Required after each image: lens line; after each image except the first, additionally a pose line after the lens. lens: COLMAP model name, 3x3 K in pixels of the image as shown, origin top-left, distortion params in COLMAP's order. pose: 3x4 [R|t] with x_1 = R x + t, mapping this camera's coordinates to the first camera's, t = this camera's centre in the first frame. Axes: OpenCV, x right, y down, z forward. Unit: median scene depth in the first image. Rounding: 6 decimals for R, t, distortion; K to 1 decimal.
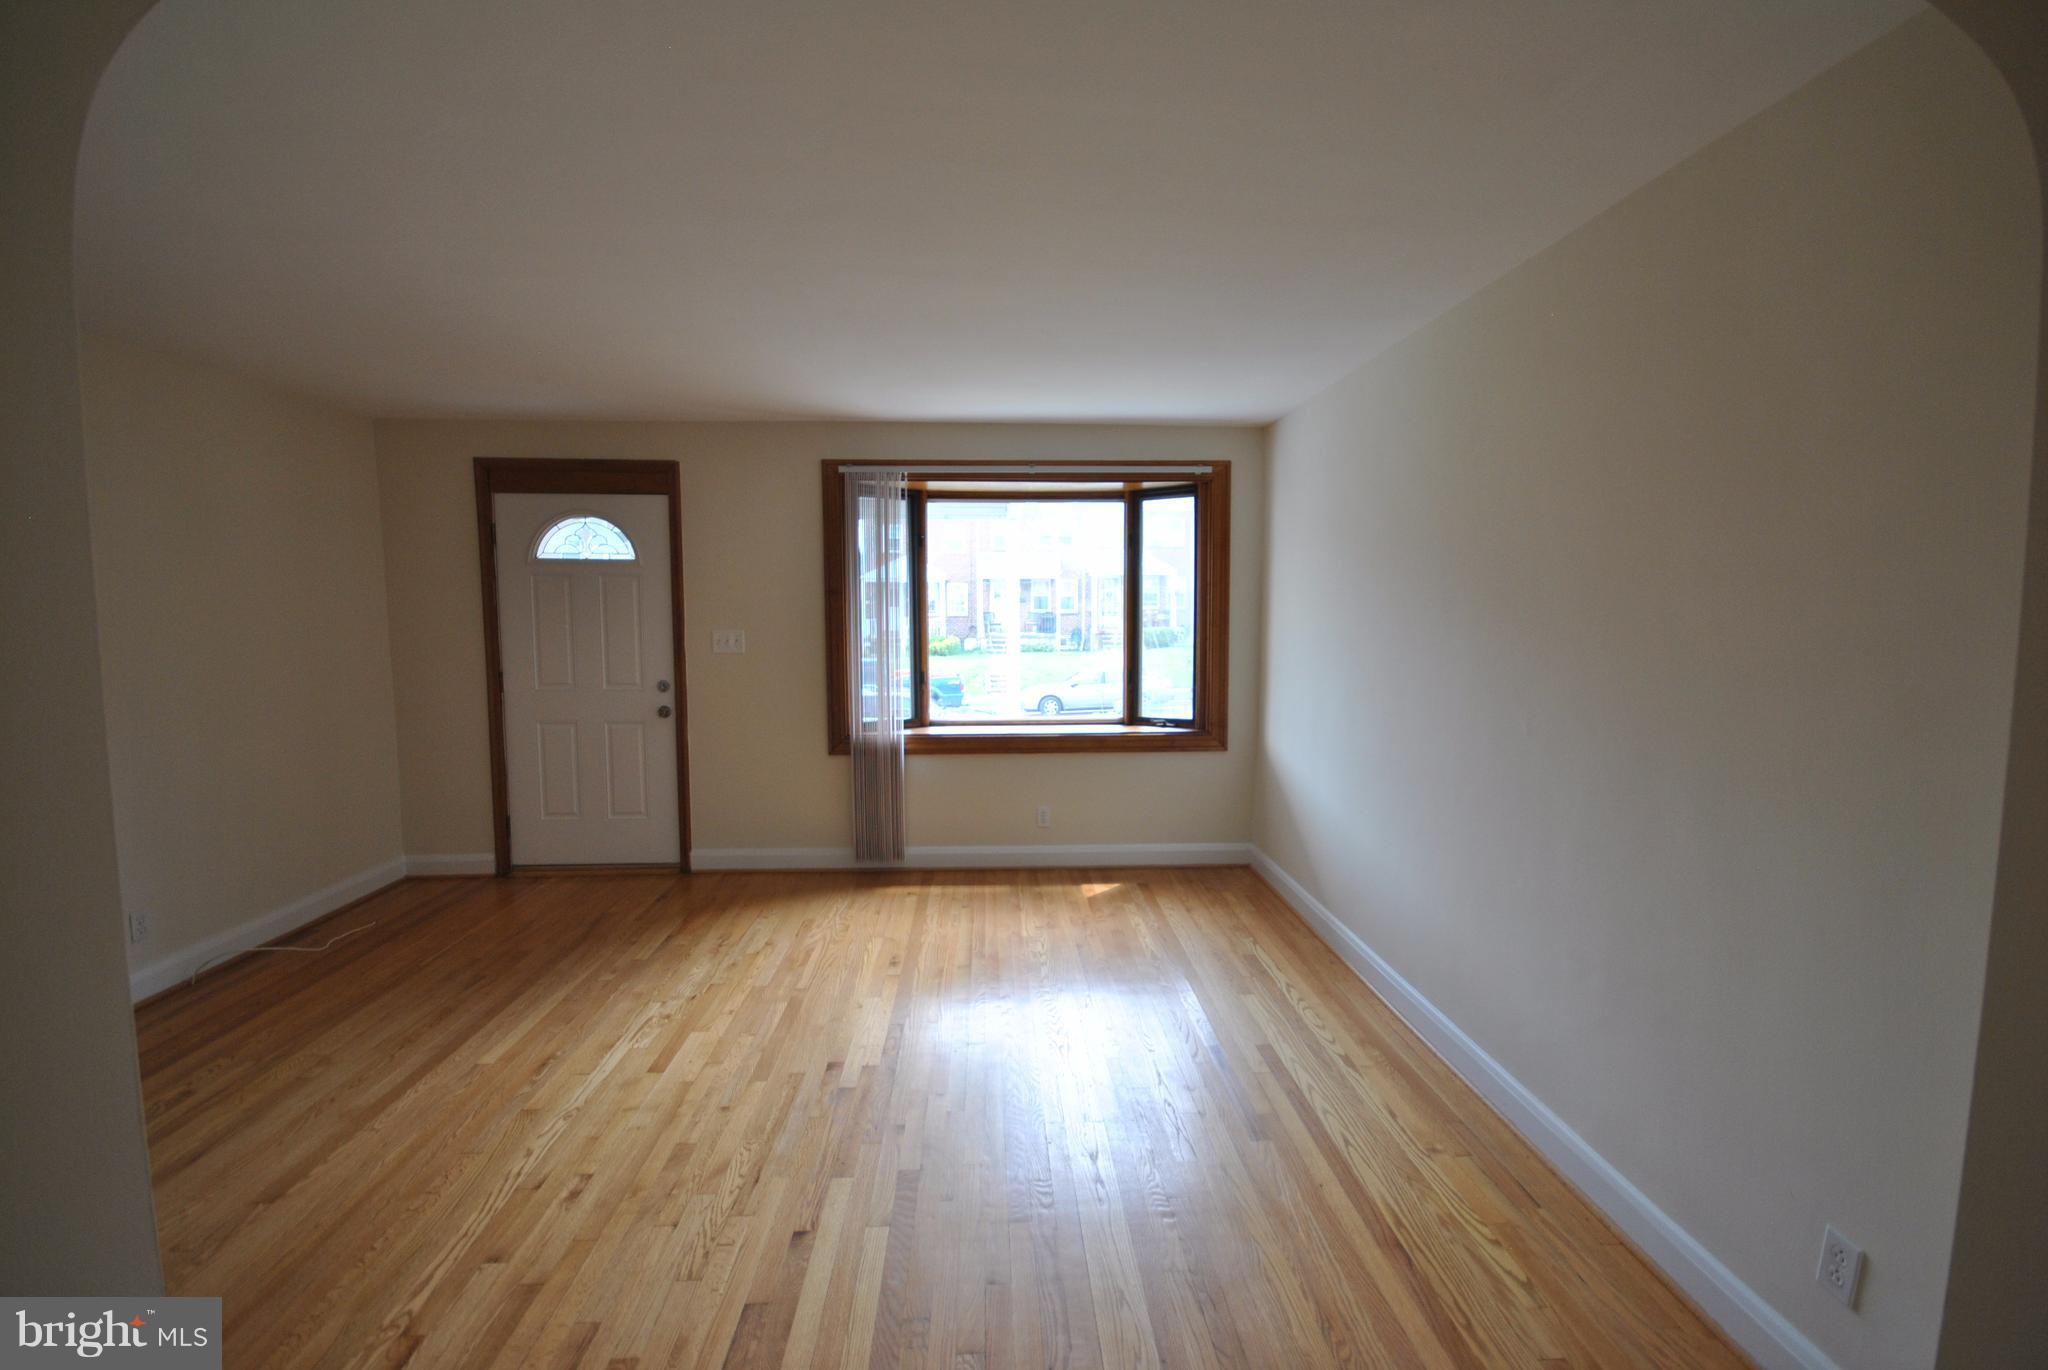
lens RADIAL K [[901.8, 0, 1032.5], [0, 901.8, 684.3], [0, 0, 1]] dist [-0.000405, -0.000187]
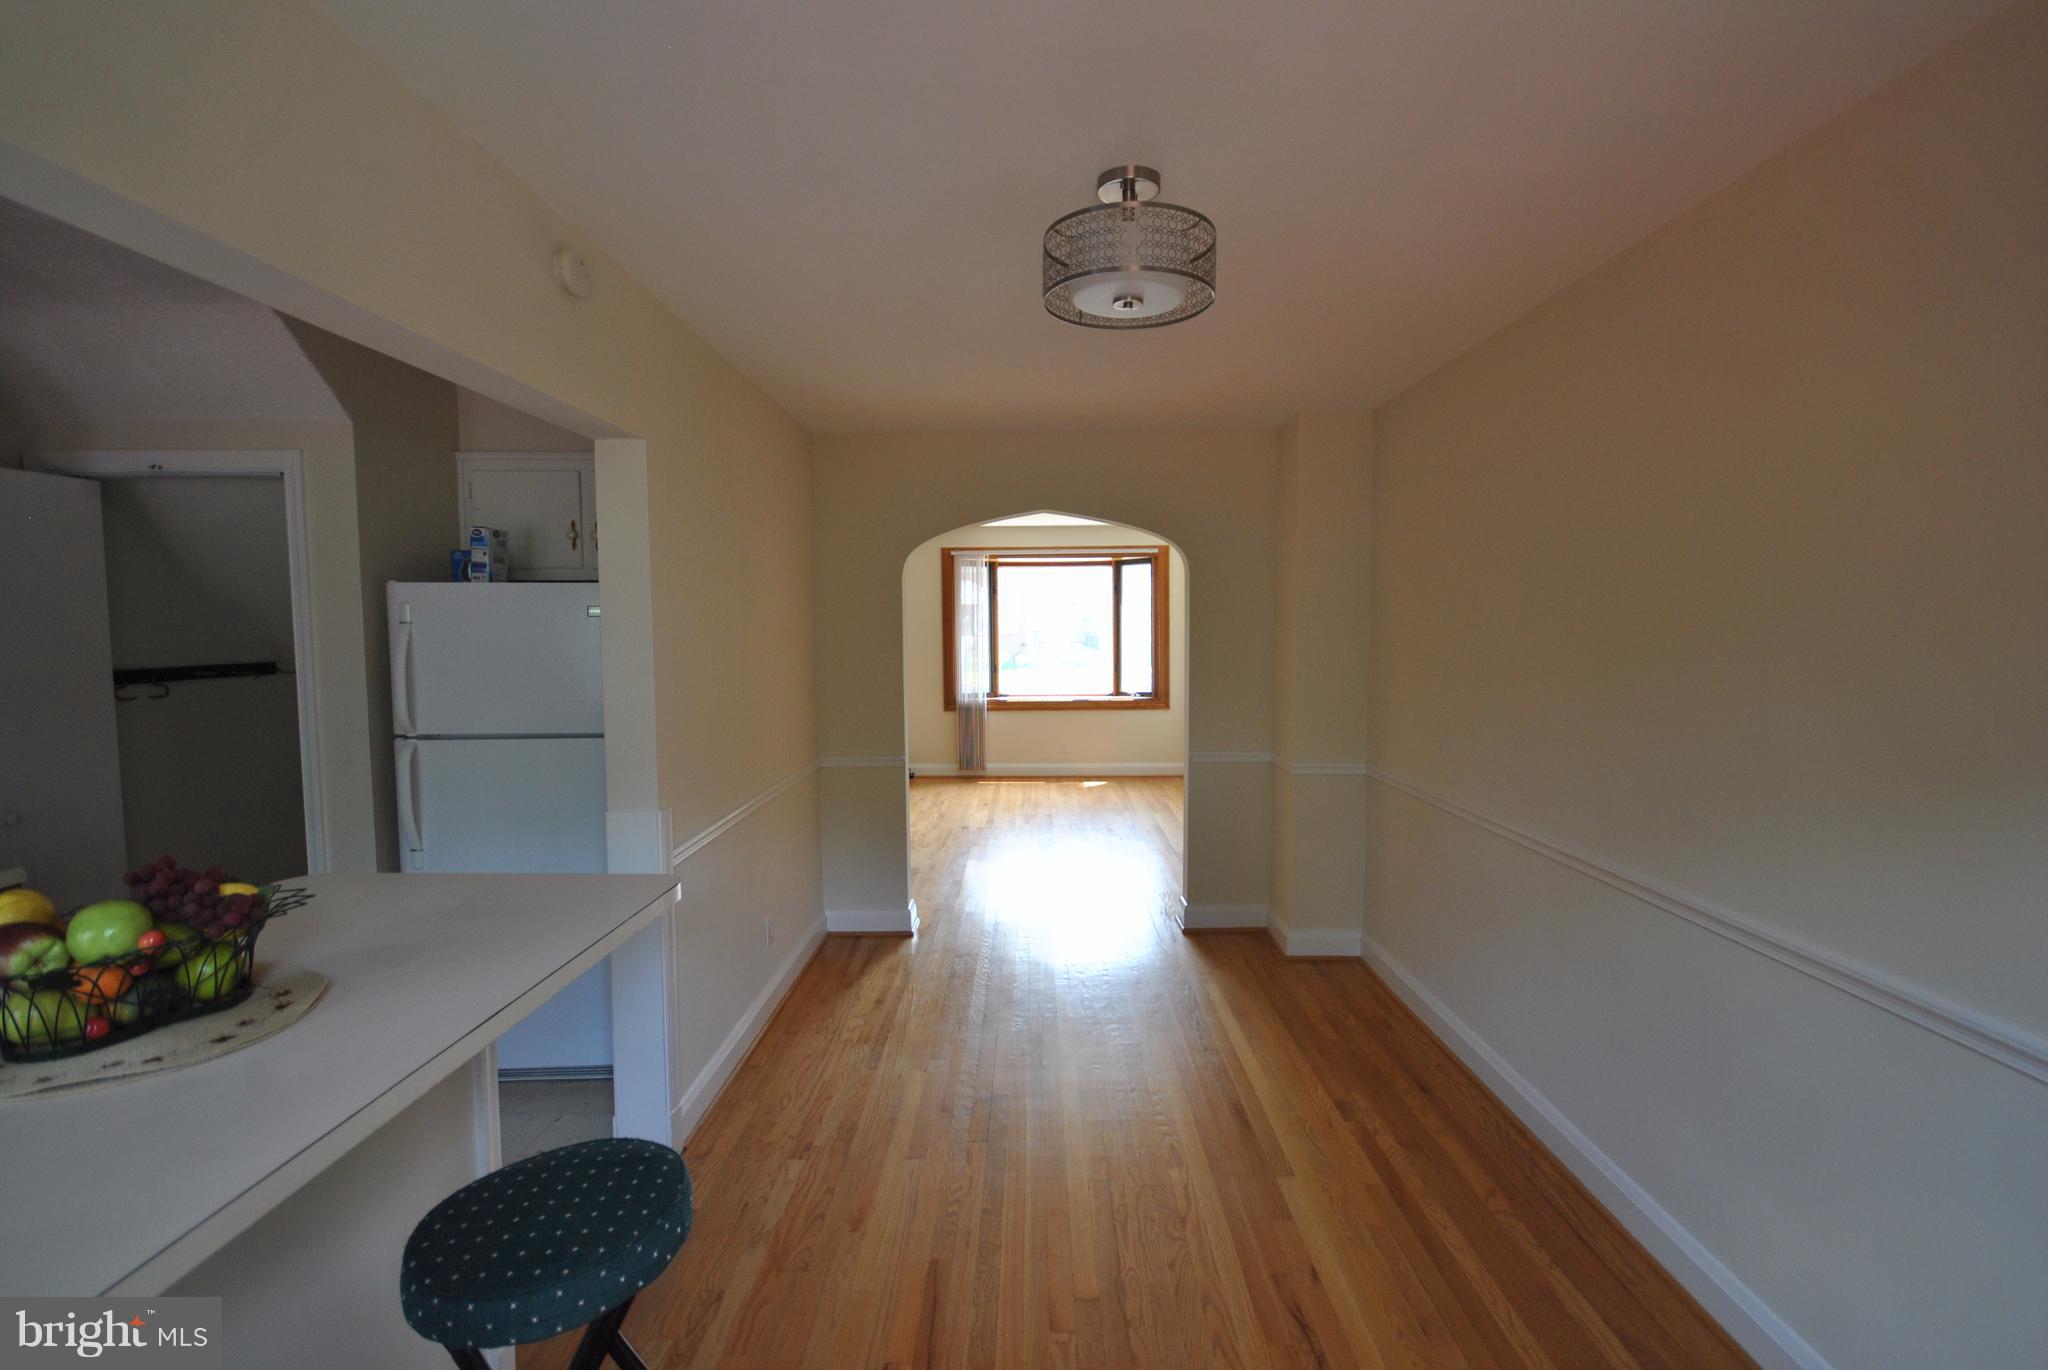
lens RADIAL K [[901.8, 0, 1032.5], [0, 901.8, 684.3], [0, 0, 1]] dist [-0.000405, -0.000187]
pose [[0.998462, -0.001921, -0.055413, 0.050159], [0.000847, 0.999811, -0.019403, 0.062817], [0.055440, 0.019326, 0.998275, -0.803938]]
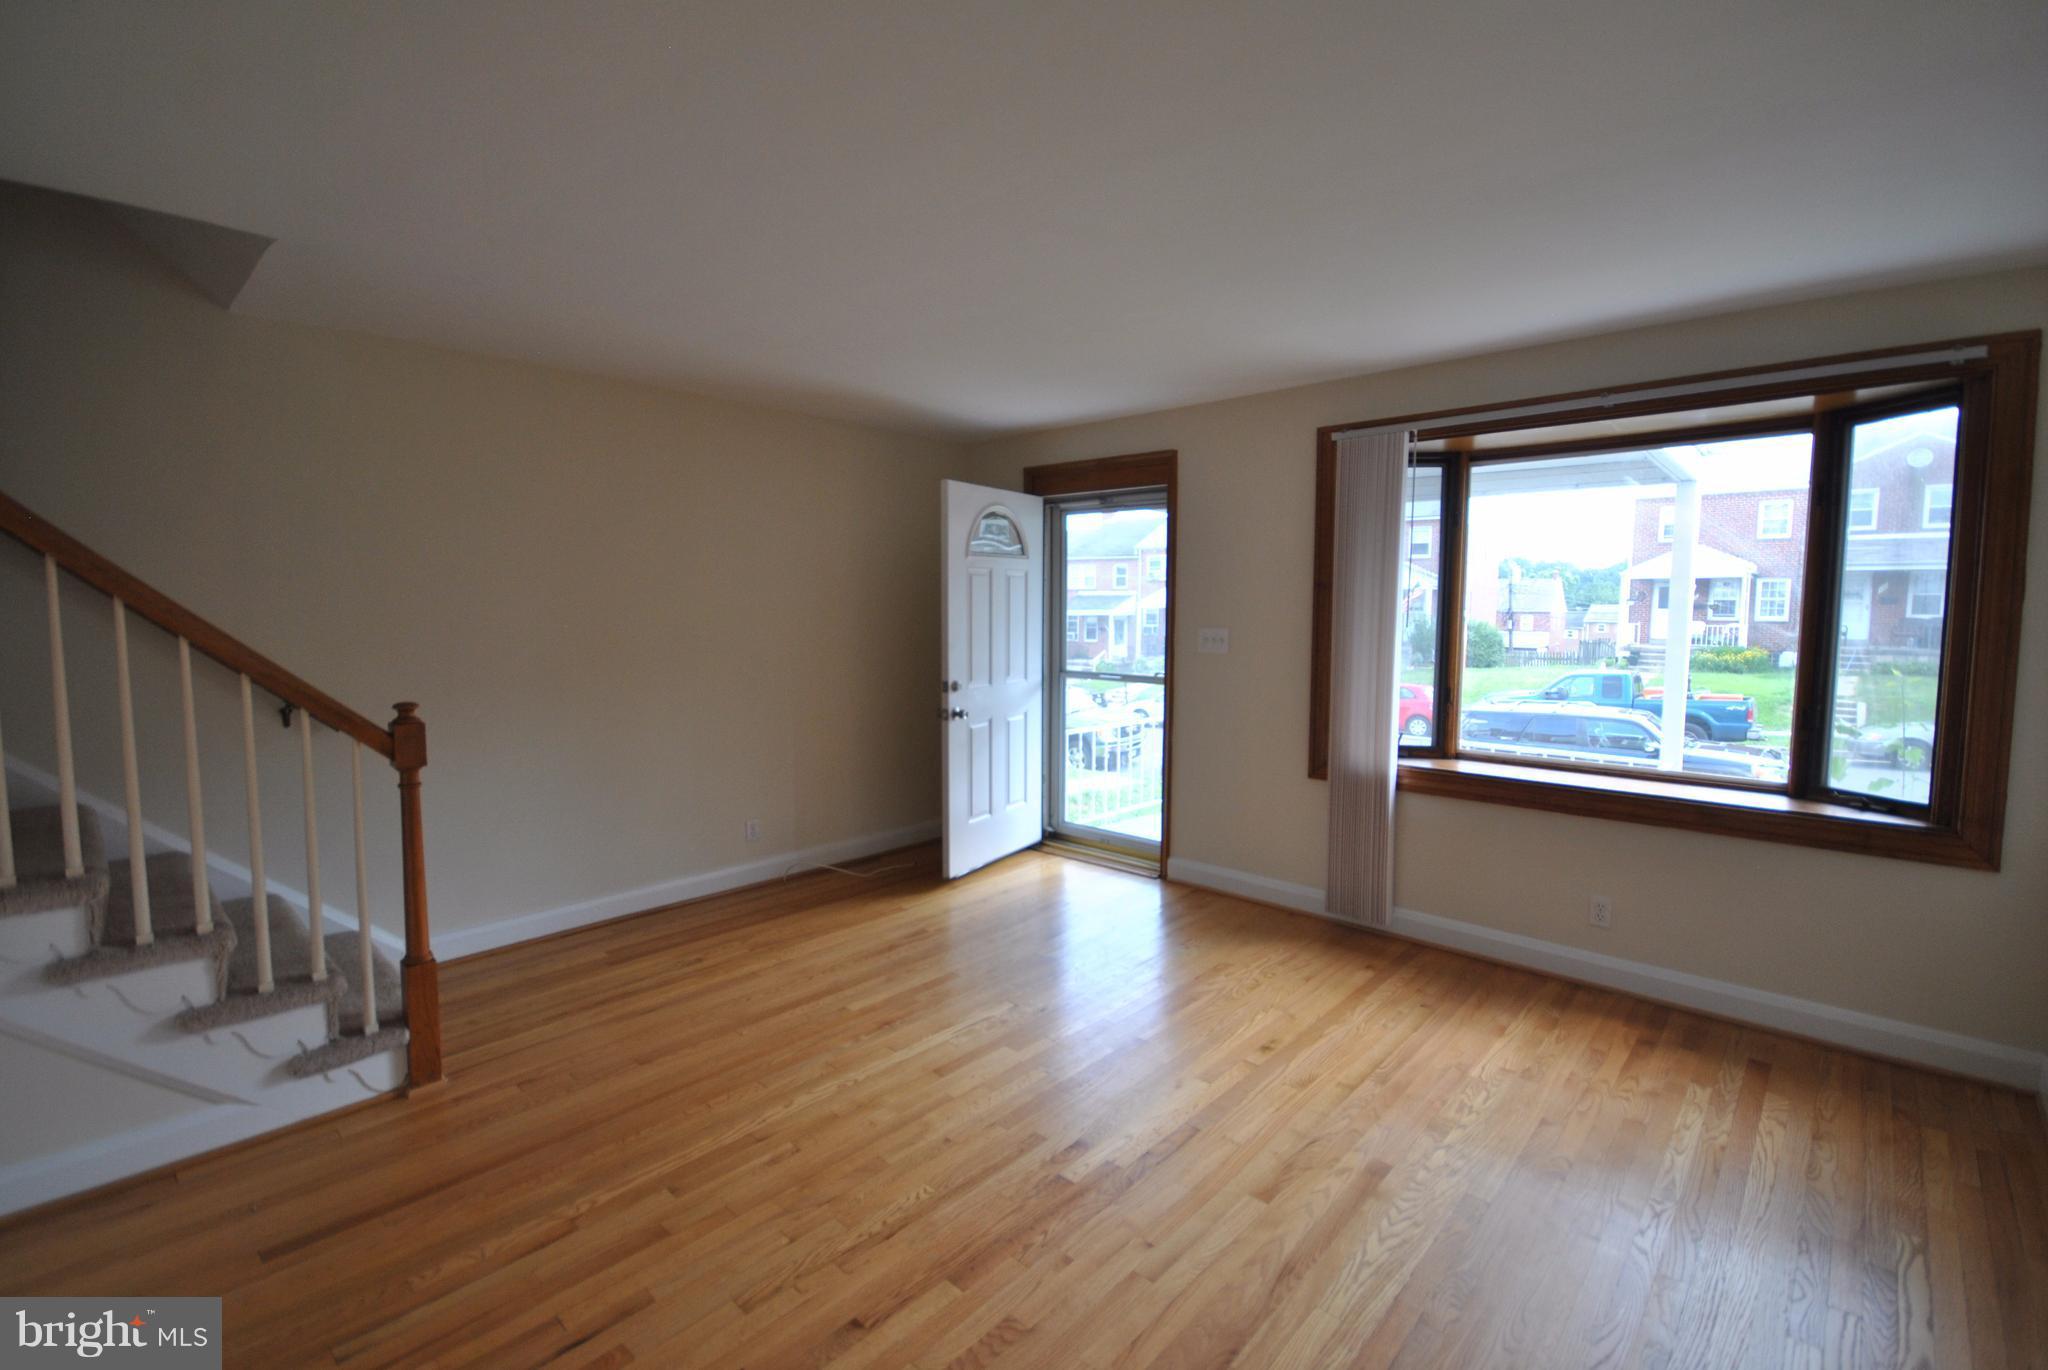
lens RADIAL K [[899.5, 0, 1024.0], [0, 899.5, 685.0], [0, 0, 1]] dist [0.015161, -0.014529]
pose [[0.700044, 0.065372, -0.711101, 0.192911], [-0.065934, 0.997464, 0.026789, -0.014418], [0.711049, 0.028132, 0.702579, 0.222464]]
